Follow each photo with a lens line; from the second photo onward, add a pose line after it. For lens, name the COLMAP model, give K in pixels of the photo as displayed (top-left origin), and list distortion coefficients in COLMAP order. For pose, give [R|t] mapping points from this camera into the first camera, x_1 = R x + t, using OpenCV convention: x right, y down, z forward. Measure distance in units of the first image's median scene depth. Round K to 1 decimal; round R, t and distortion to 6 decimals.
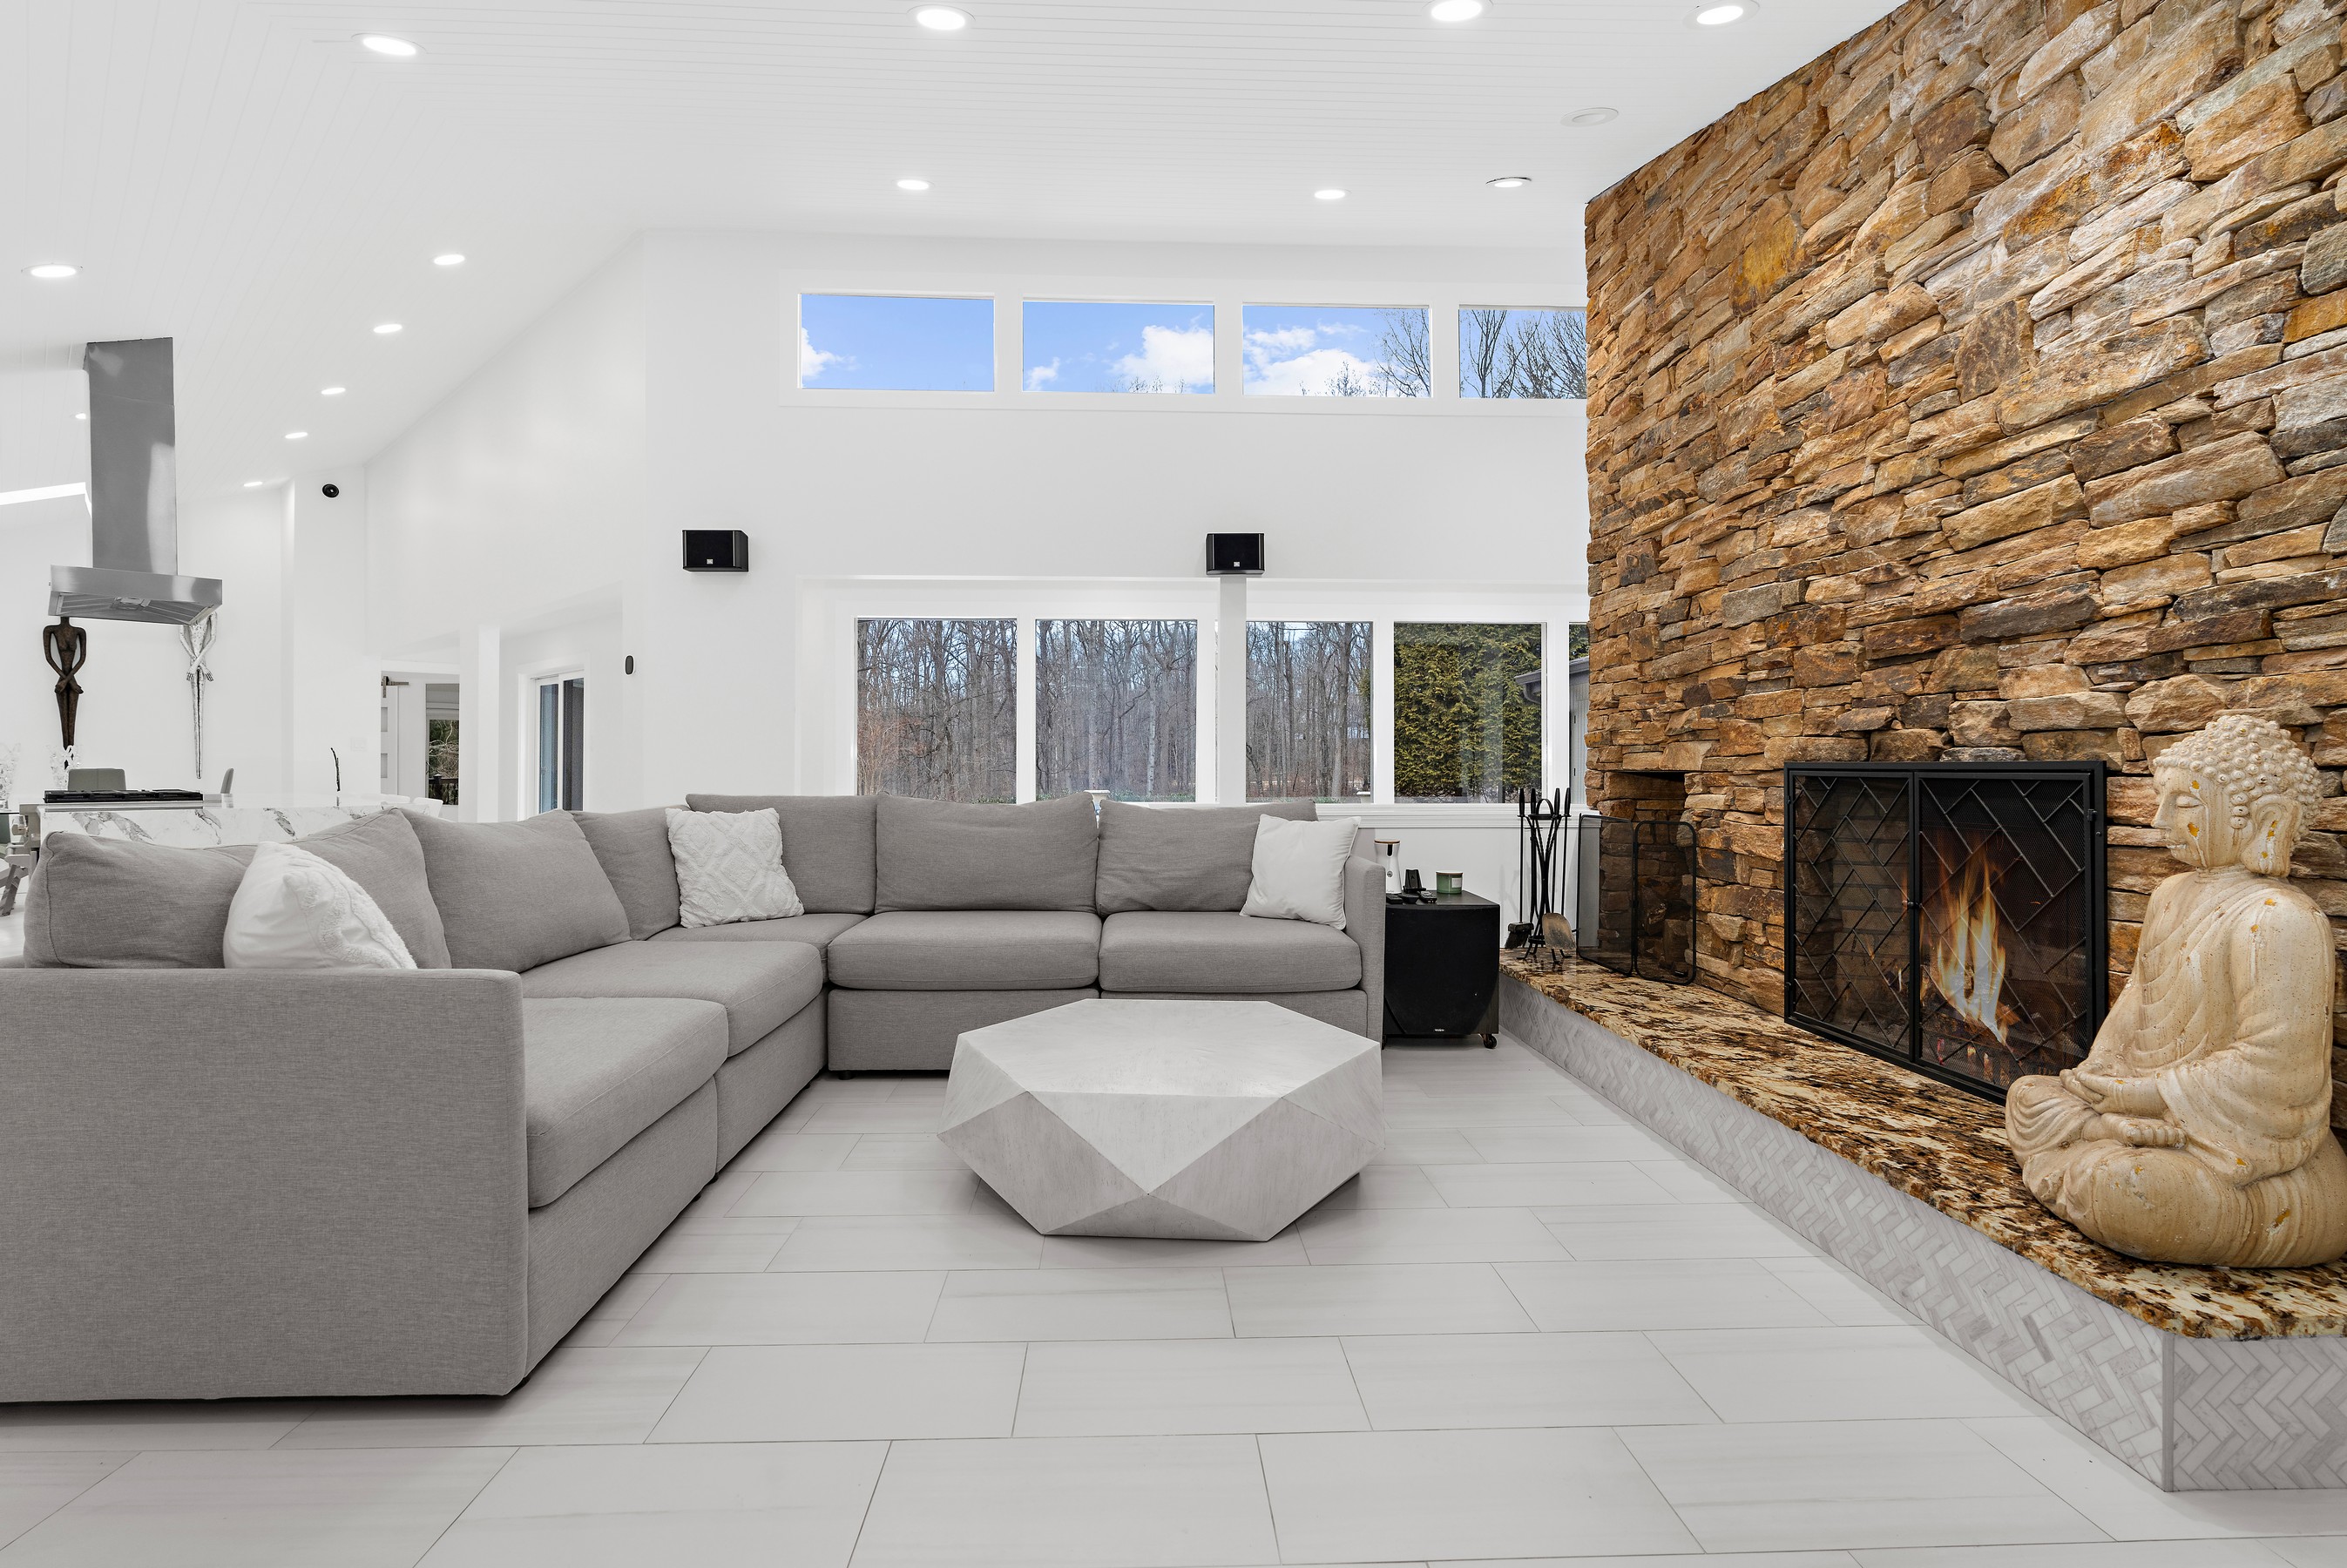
lens RADIAL K [[1073.5, 0, 1156.9], [0, 1073.5, 767.7], [0, 0, 1]] dist [-0.009647, 0.003519]
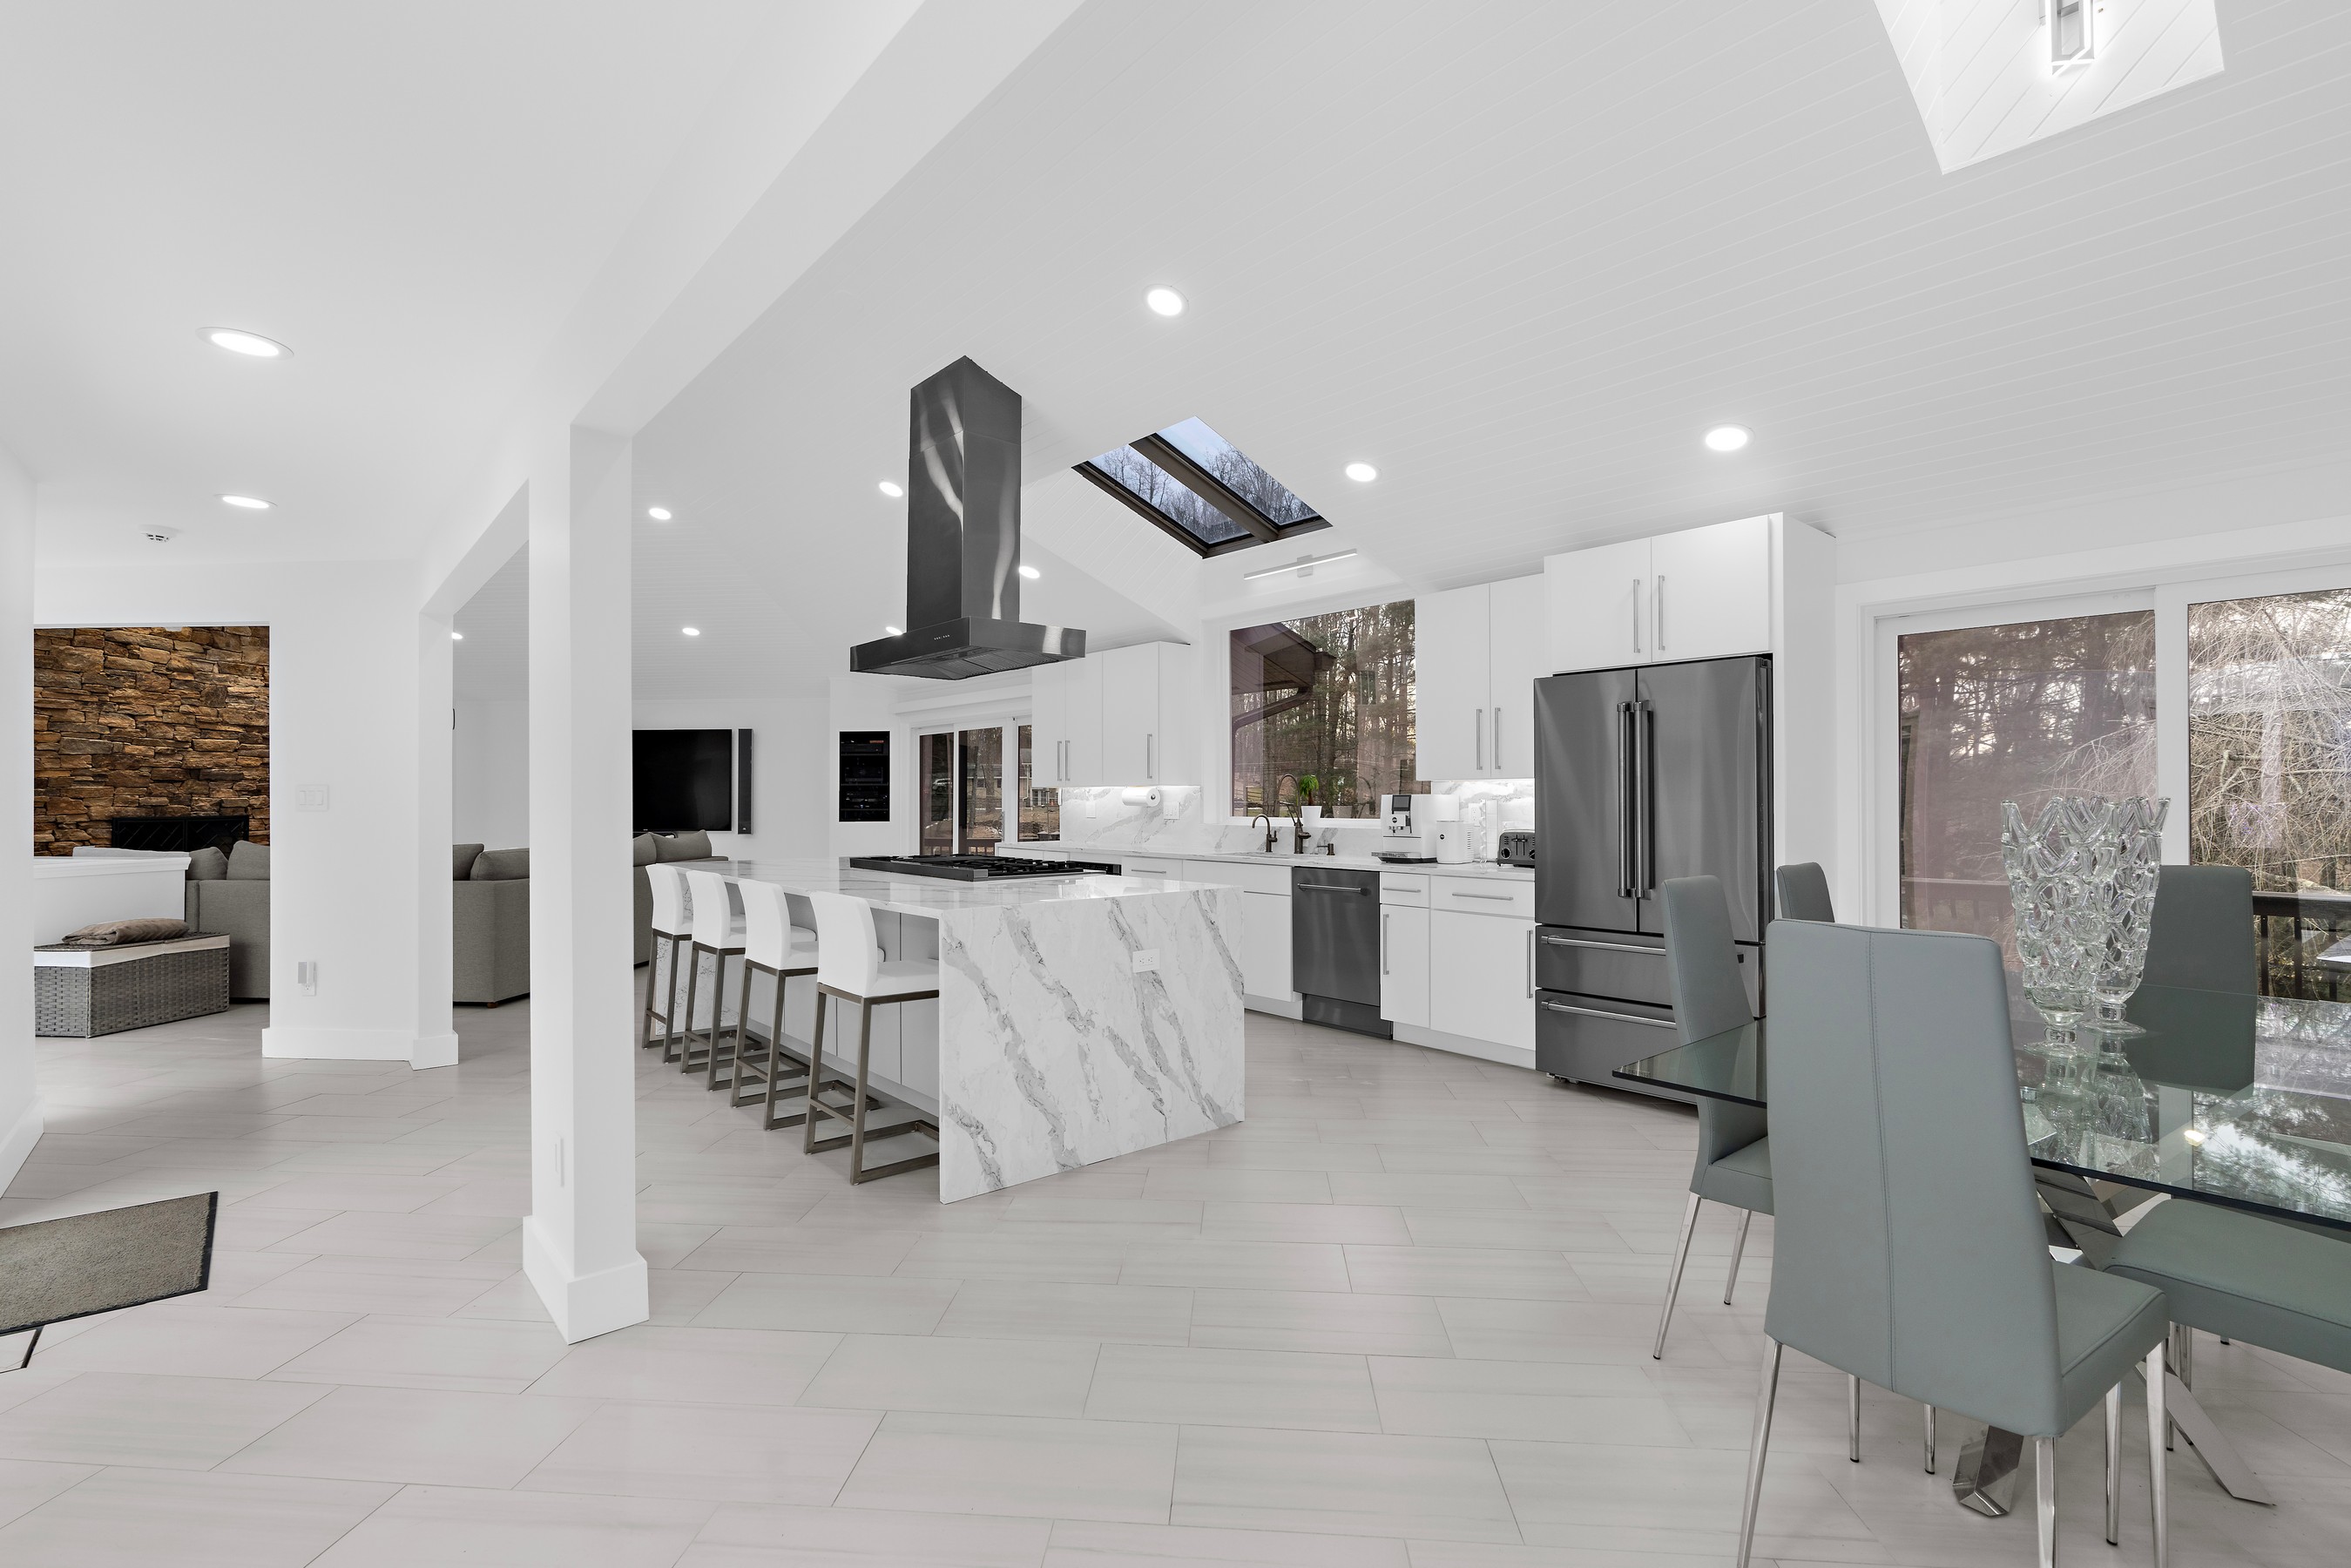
lens RADIAL K [[1075.4, 0, 1162.6], [0, 1075.4, 783.0], [0, 0, 1]] dist [-0.009647, 0.003519]
pose [[-0.992970, 0.000763, 0.118361, -1.923857], [-0.000724, 0.999921, -0.012521, -0.051078], [-0.118362, -0.012519, -0.992892, 2.941328]]
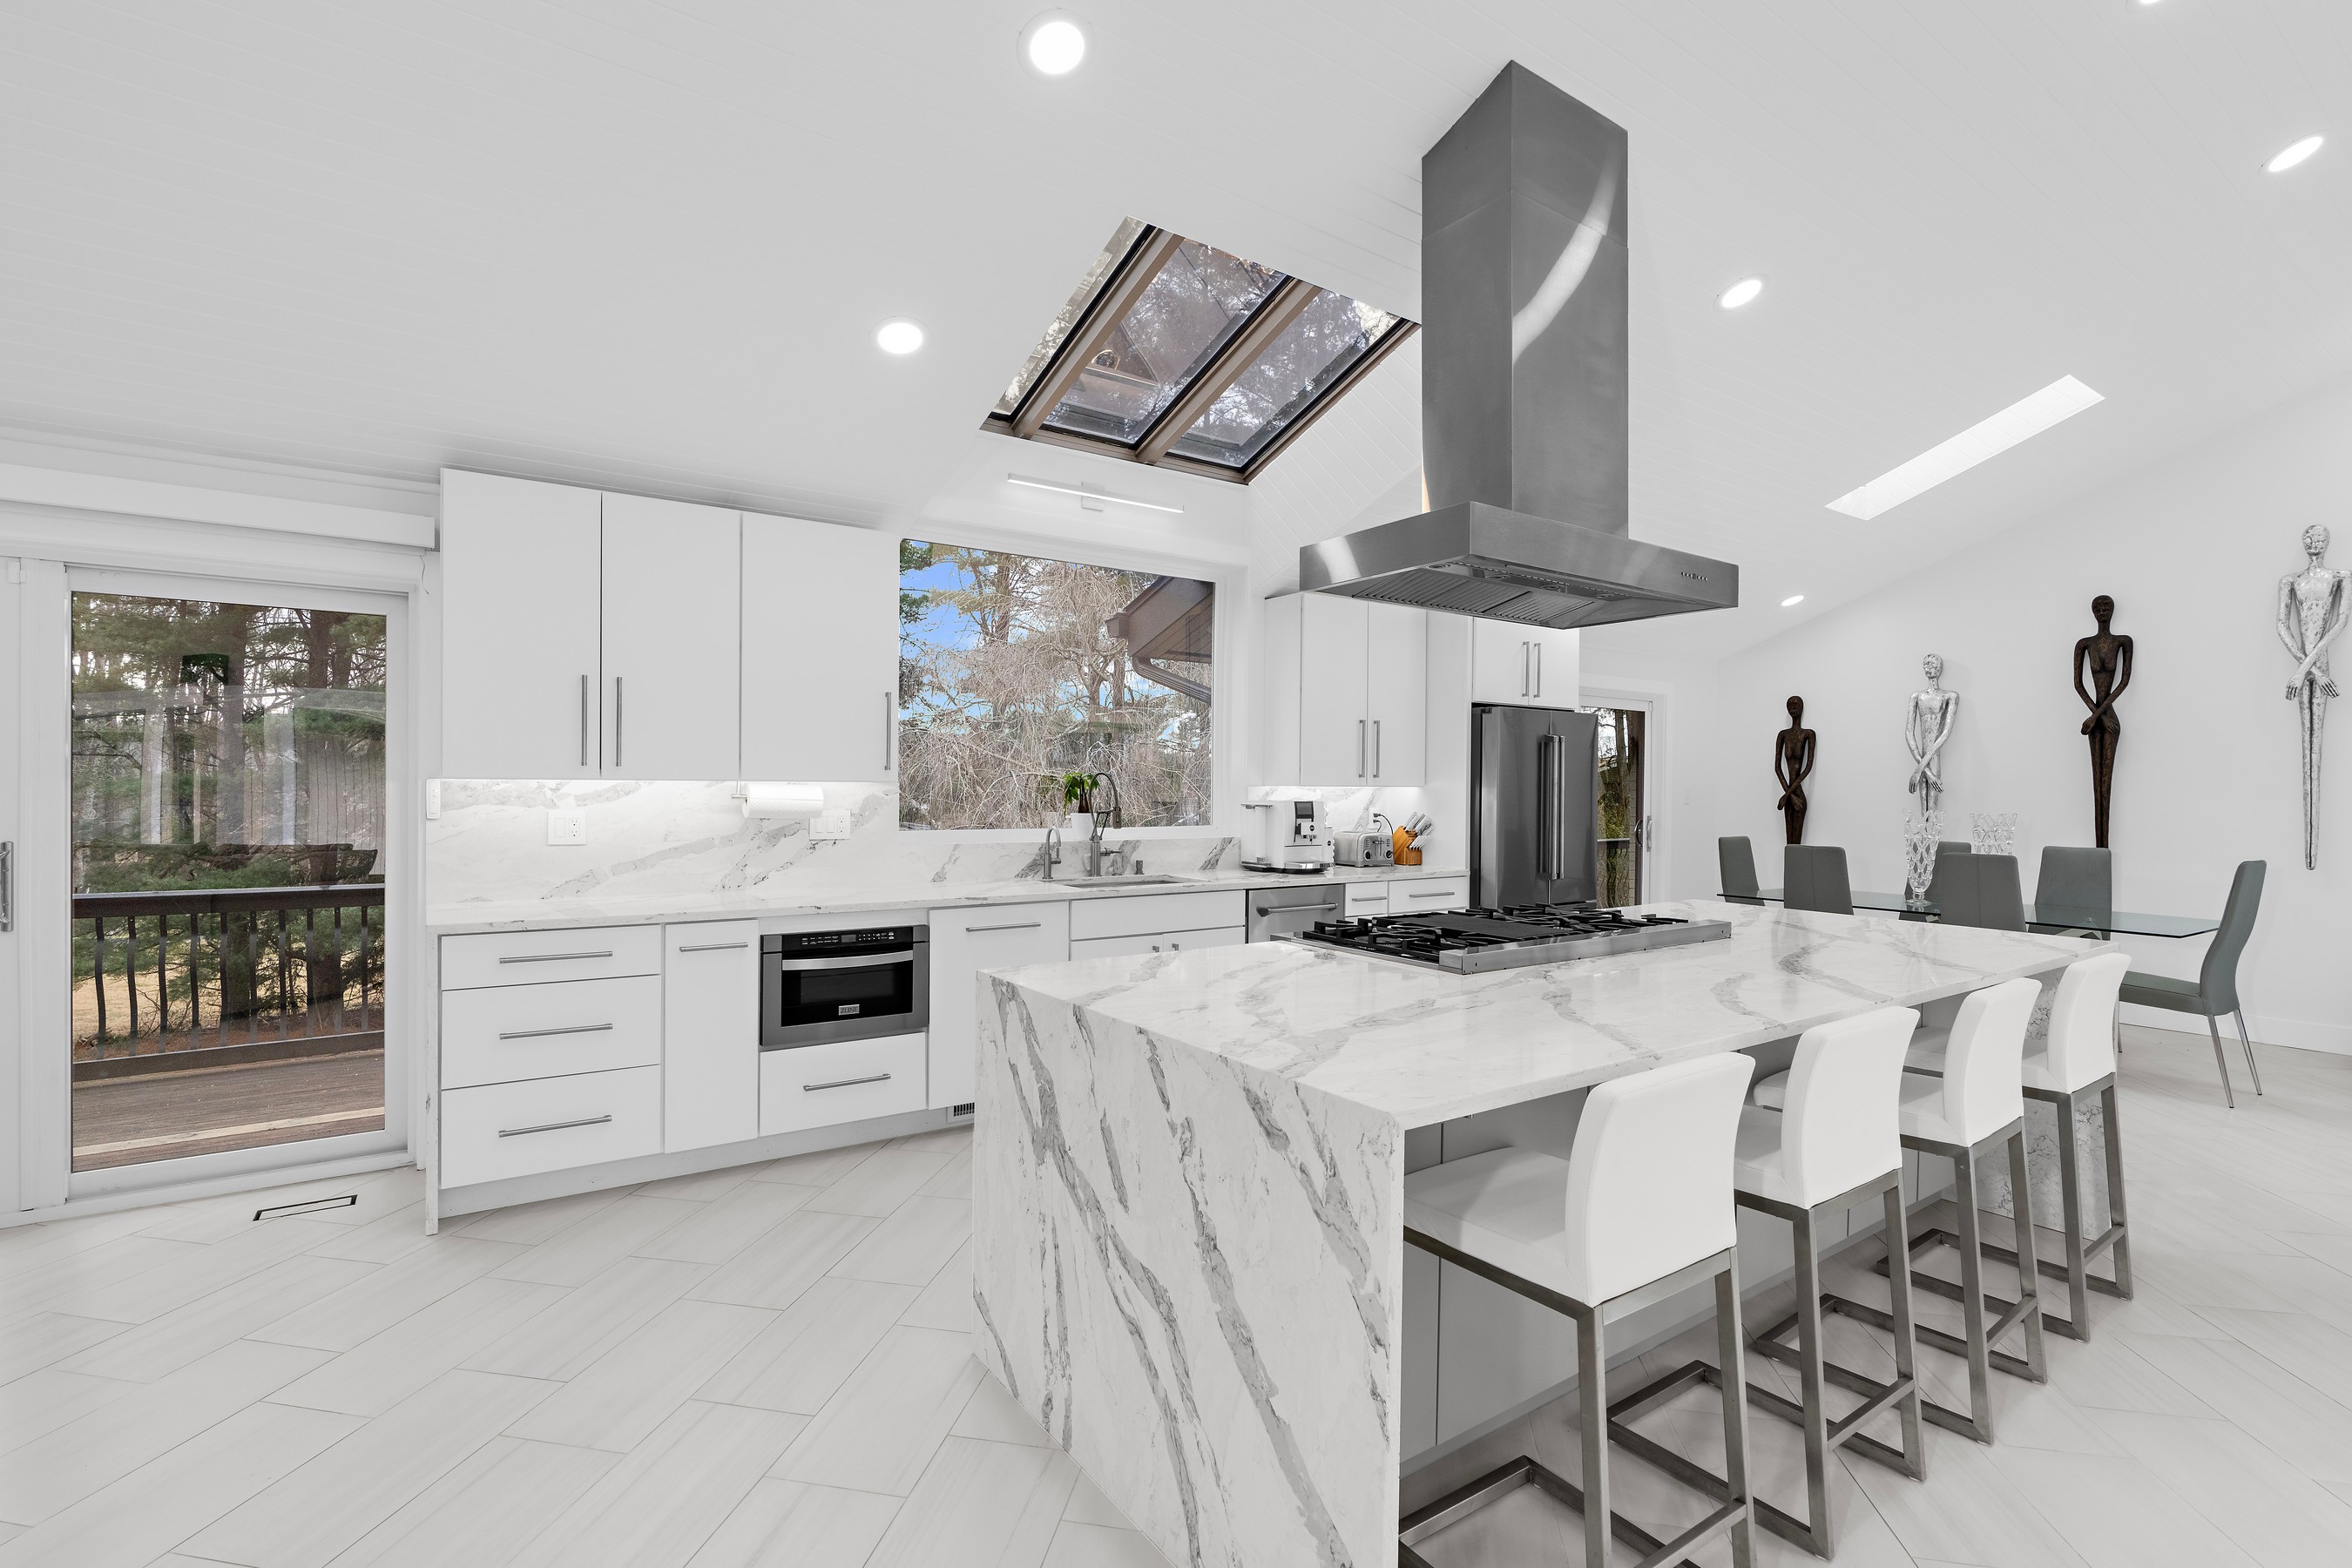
lens RADIAL K [[1075.9, 0, 1159.9], [0, 1075.9, 793.8], [0, 0, 1]] dist [-0.009647, 0.003519]
pose [[-0.218479, 0.004919, -0.975829, -0.572201], [-0.014231, 0.999865, 0.008227, -0.073862], [0.975738, 0.015685, -0.218380, 1.450237]]
